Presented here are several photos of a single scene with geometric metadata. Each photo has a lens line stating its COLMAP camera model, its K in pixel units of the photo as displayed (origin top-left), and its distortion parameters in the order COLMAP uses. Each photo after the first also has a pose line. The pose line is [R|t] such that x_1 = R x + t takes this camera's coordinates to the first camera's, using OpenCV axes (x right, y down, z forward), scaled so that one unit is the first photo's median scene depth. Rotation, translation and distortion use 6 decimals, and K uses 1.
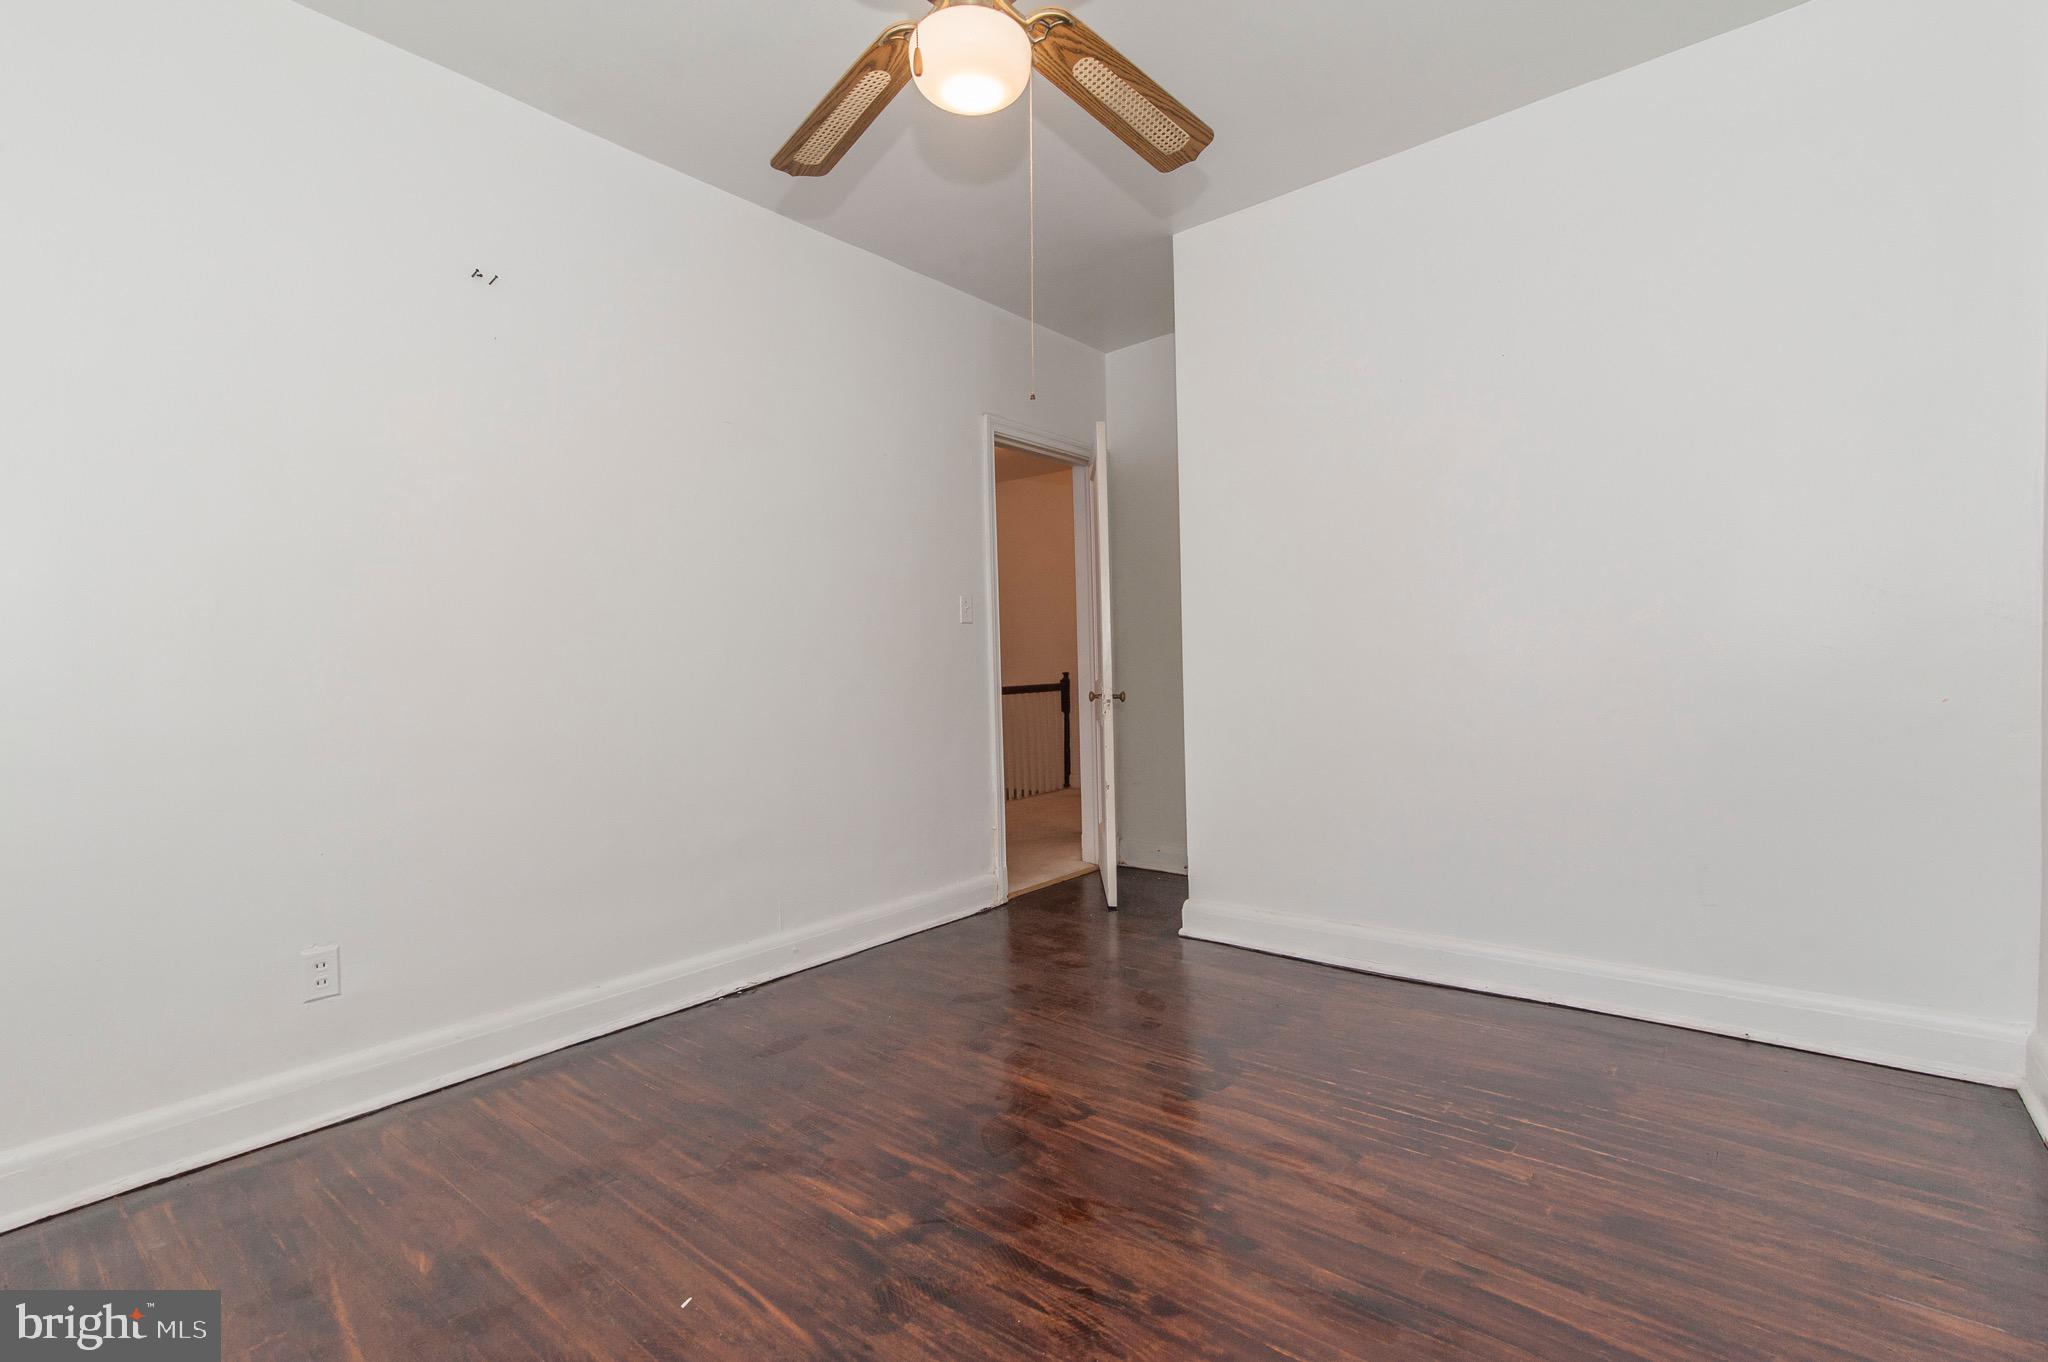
lens RADIAL K [[923.6, 0, 1024.7], [0, 923.6, 678.4], [0, 0, 1]] dist [0.016868, -0.002703]
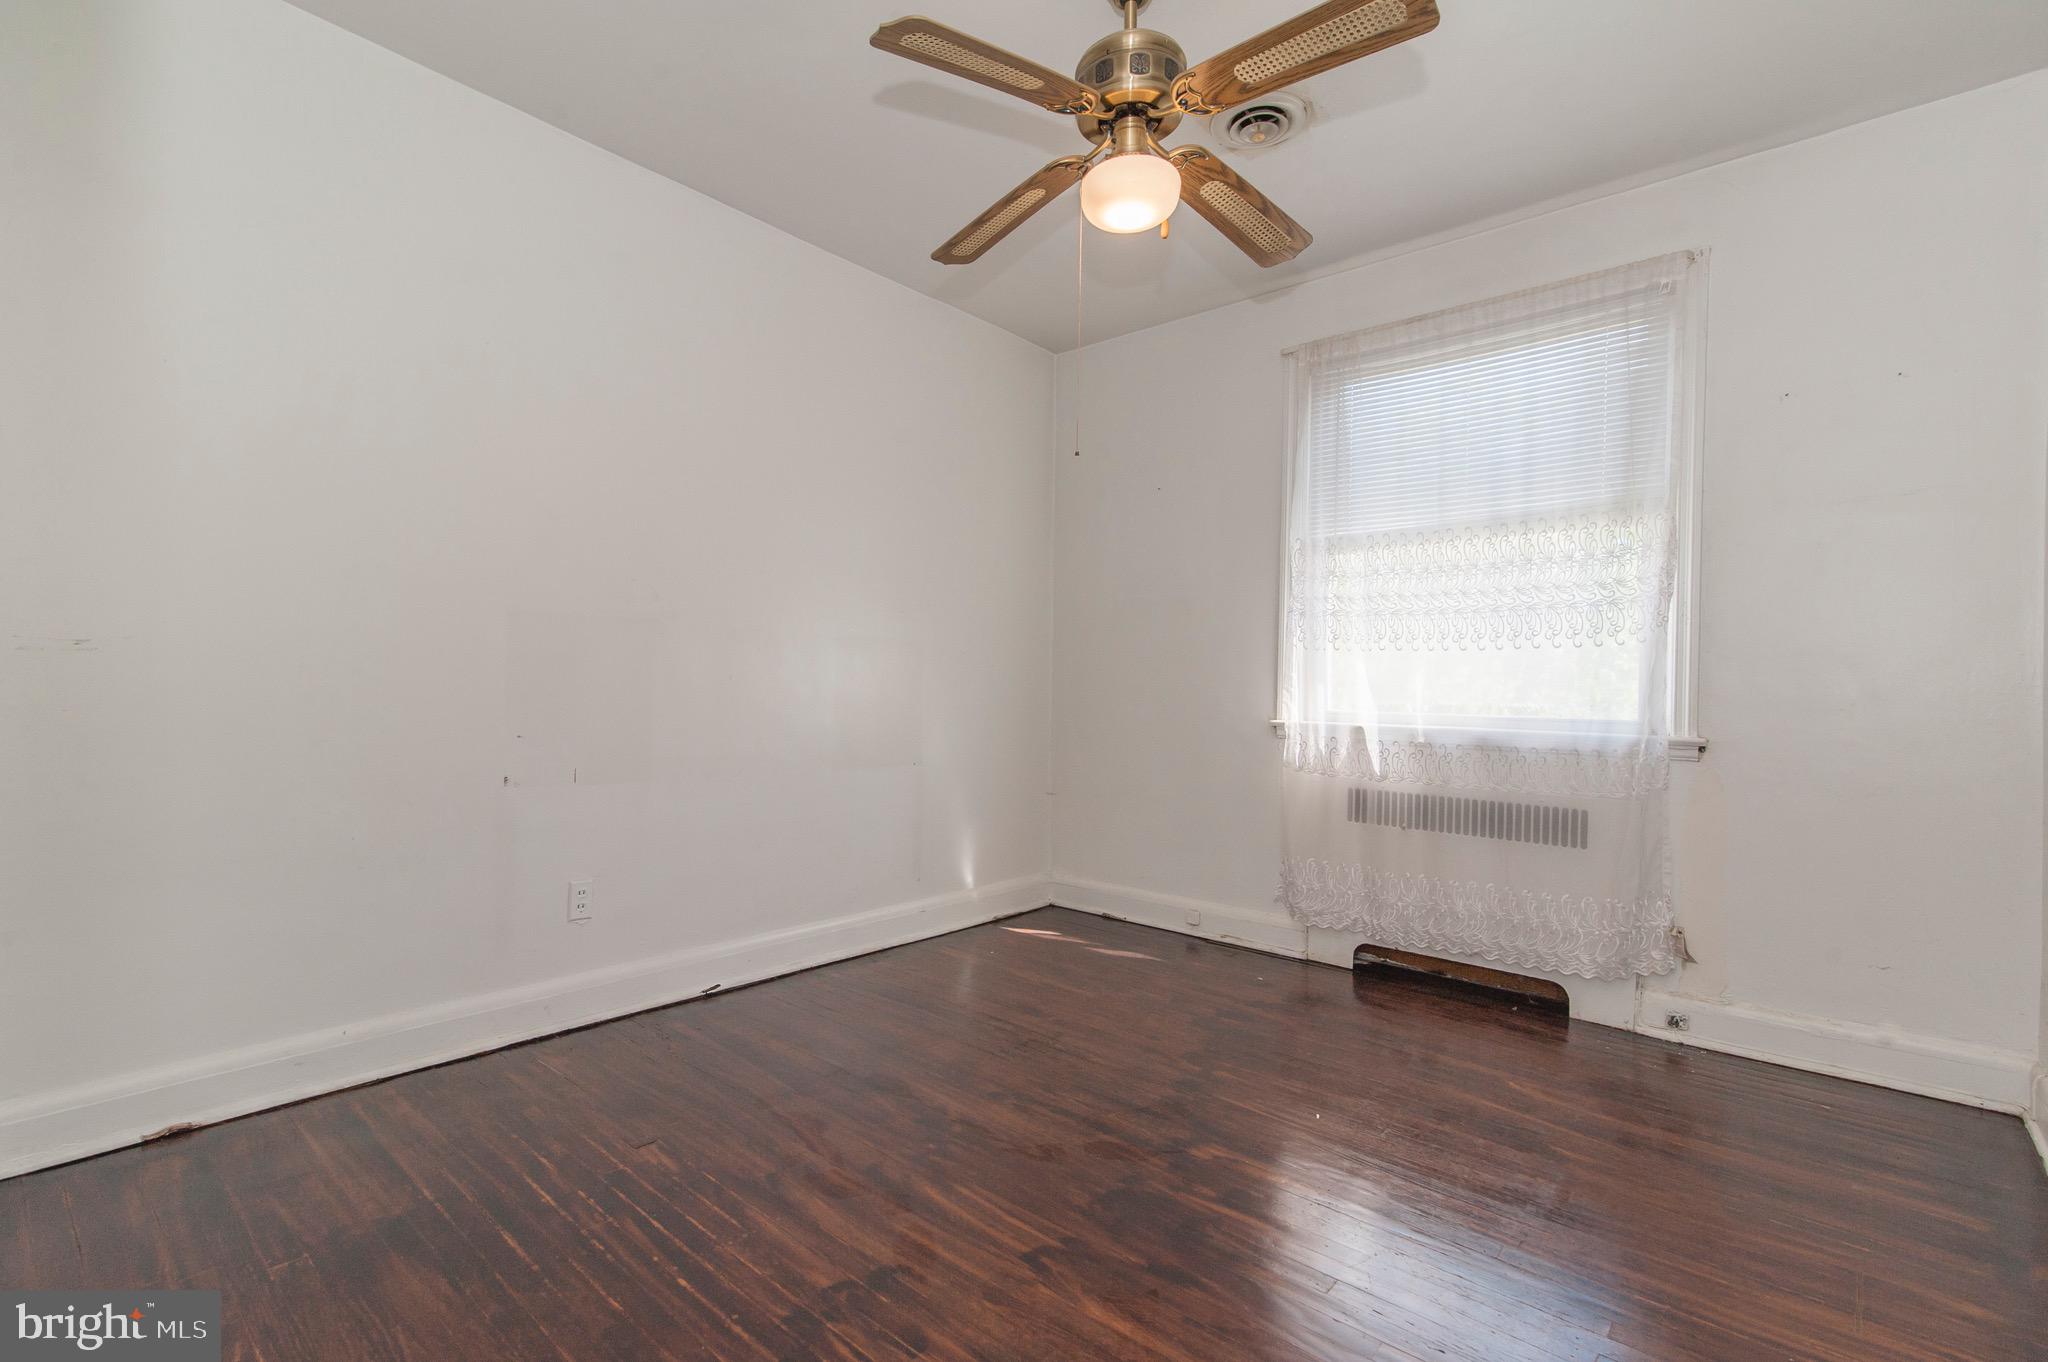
lens RADIAL K [[923.6, 0, 1017.6], [0, 923.6, 683.3], [0, 0, 1]] dist [0.016868, -0.002703]
pose [[-0.999966, 0.007706, 0.002955, 0.081309], [0.007691, 0.999957, -0.005172, -0.011656], [-0.002995, -0.005149, -0.999982, 1.967345]]
